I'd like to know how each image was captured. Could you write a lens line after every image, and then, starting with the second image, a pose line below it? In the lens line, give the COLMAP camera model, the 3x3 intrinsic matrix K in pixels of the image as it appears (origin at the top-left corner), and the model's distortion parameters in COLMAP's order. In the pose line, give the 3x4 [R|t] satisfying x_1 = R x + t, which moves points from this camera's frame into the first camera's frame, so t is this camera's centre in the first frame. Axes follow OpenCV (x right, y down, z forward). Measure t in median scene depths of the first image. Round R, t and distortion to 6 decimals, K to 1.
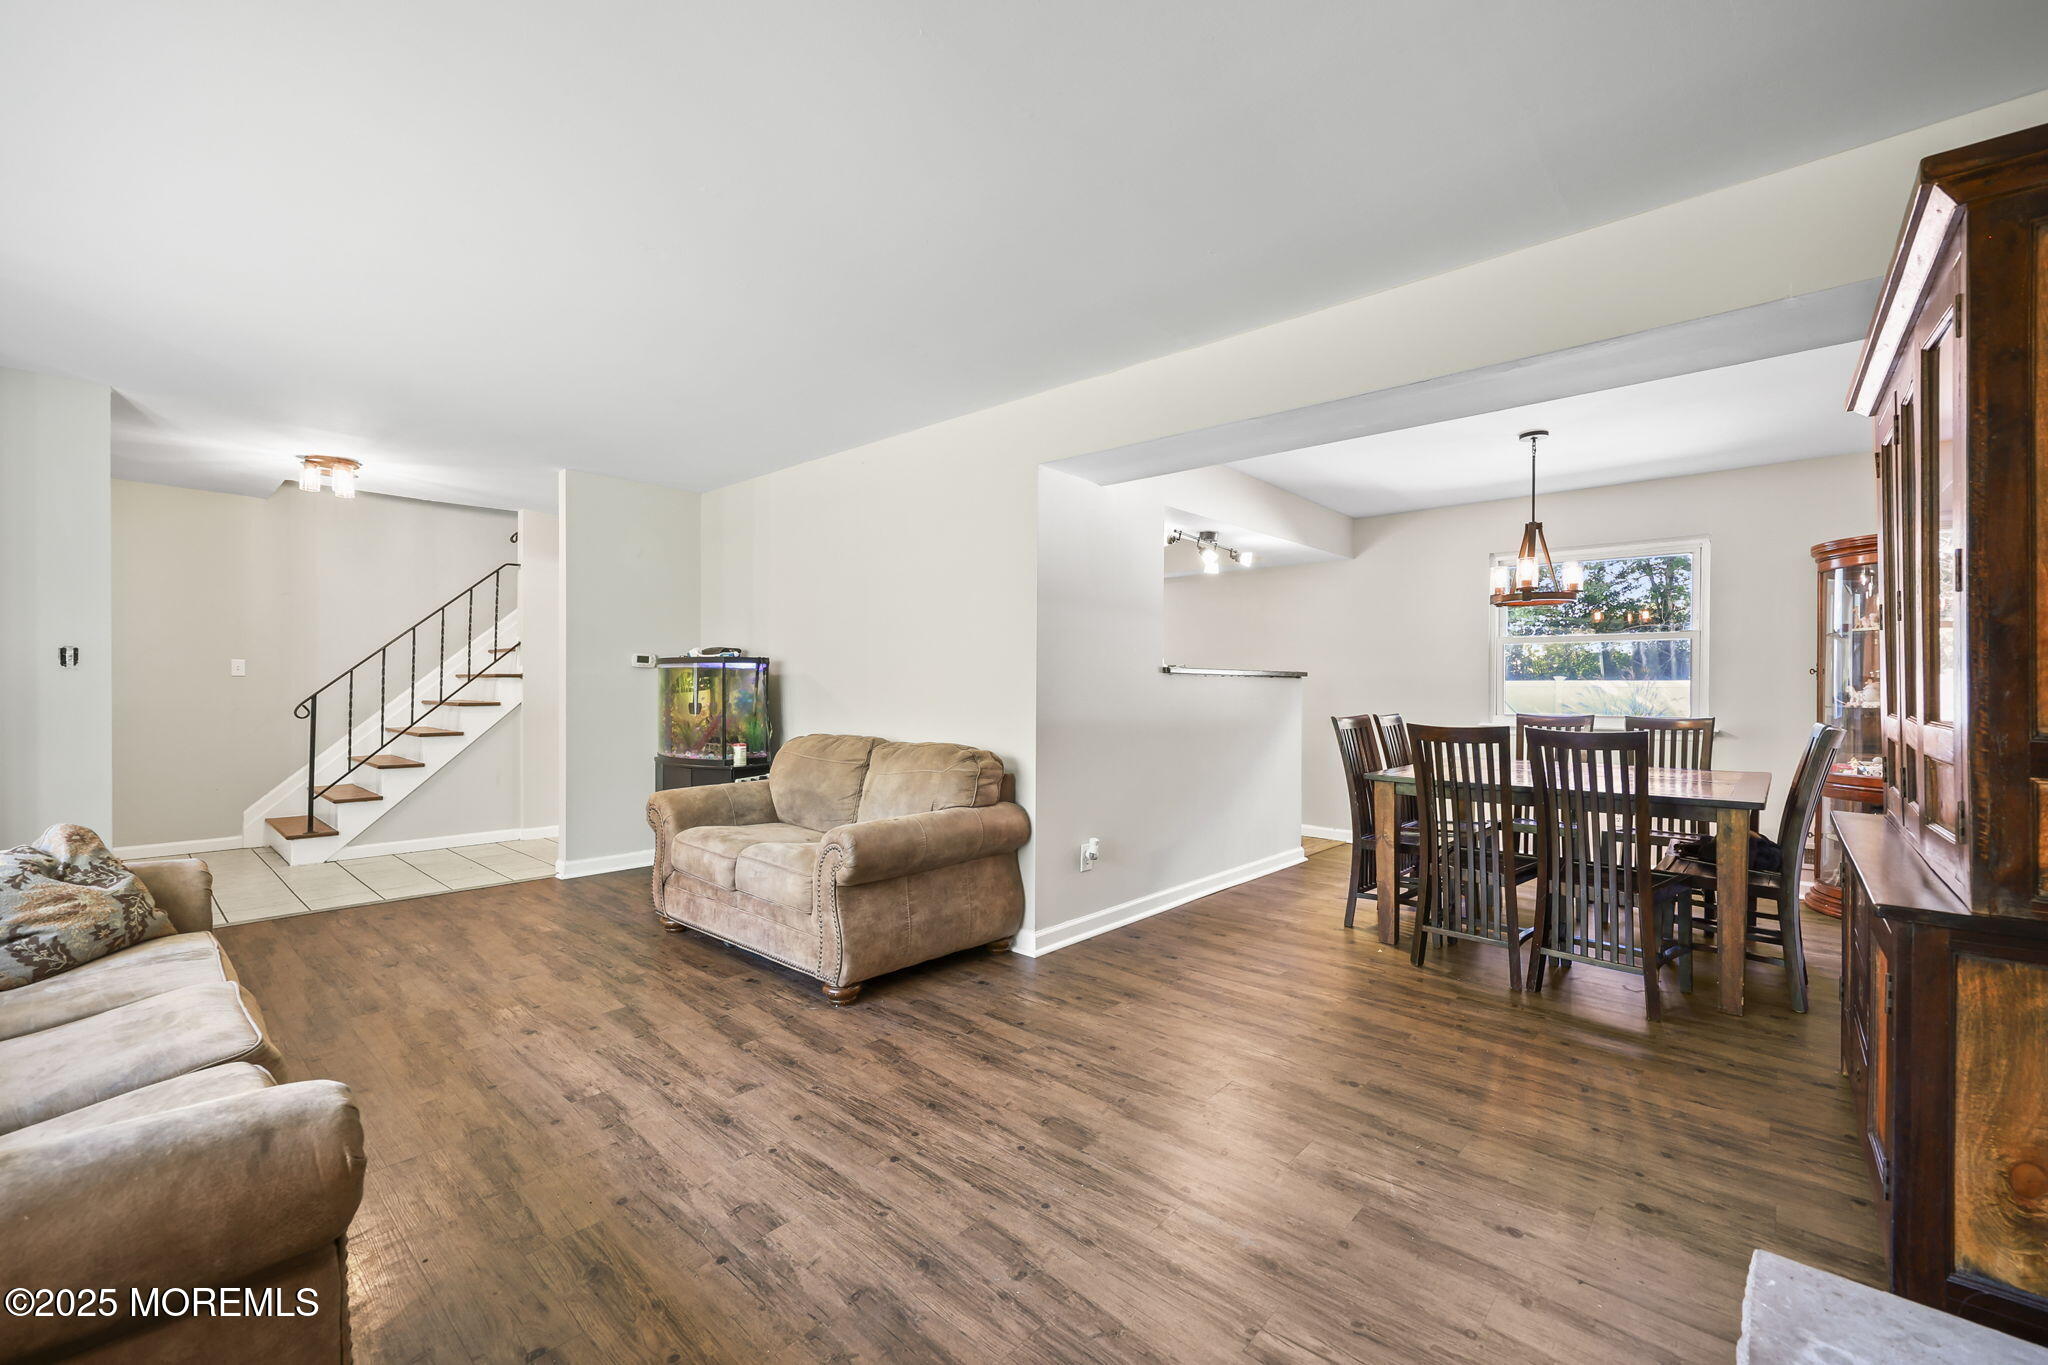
lens RADIAL K [[850.3, 0, 1029.3], [0, 850.3, 696.5], [0, 0, 1]] dist [-0.002216, -0.000329]
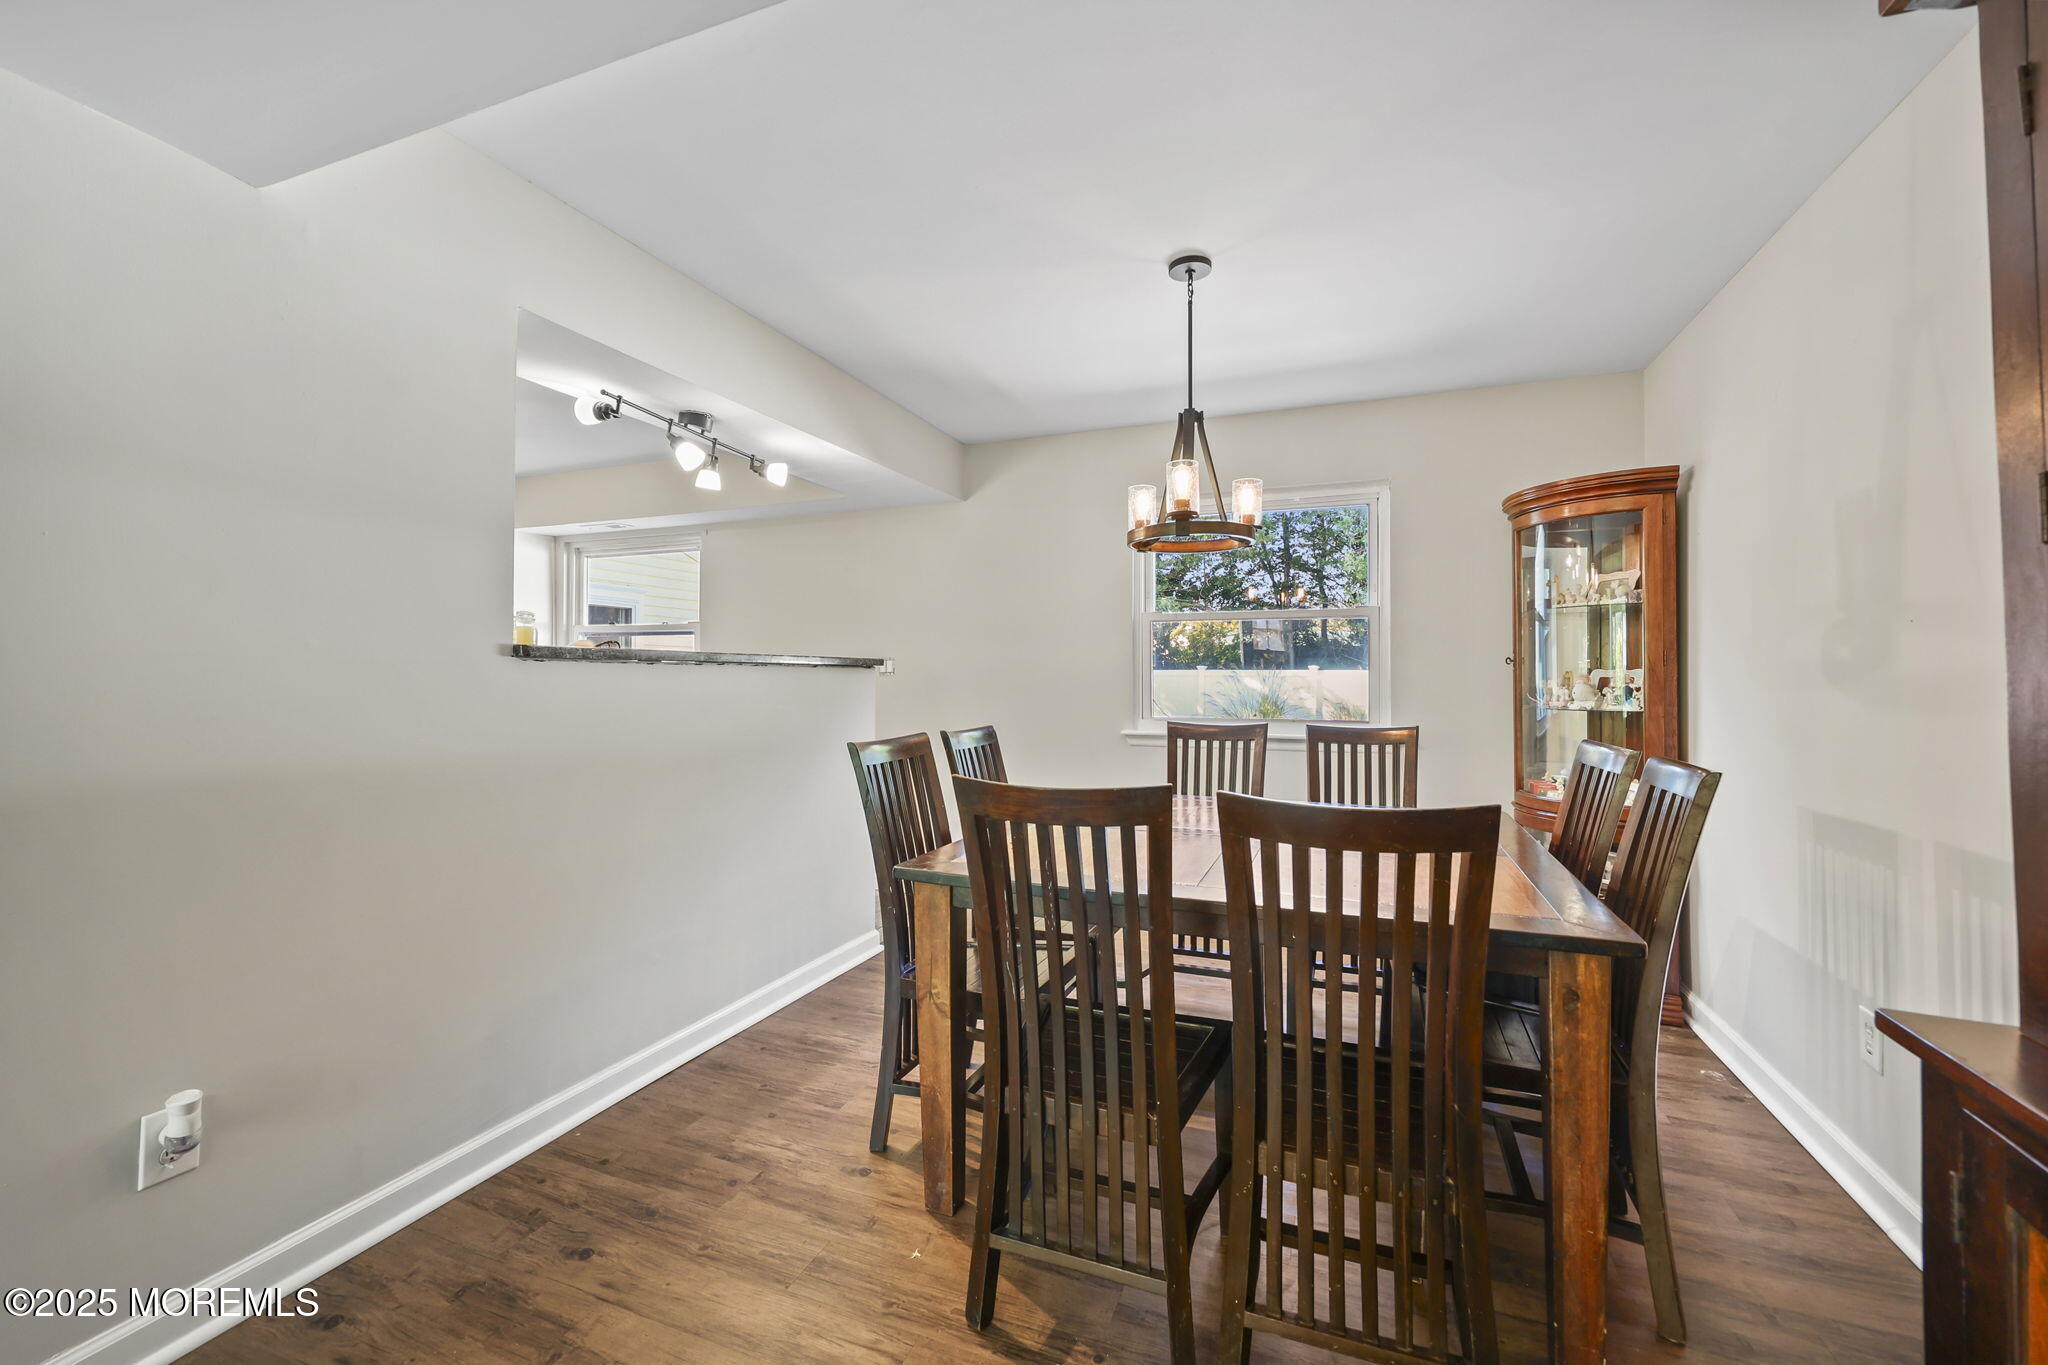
lens RADIAL K [[829.8, 0, 1024.0], [0, 829.8, 682.5], [0, 0, 1]] dist [-0.000634, -0.000057]
pose [[0.938197, -0.004829, 0.346068, 0.262562], [0.005768, 0.999982, -0.001684, -0.011115], [-0.346054, 0.003576, 0.938208, 0.462752]]
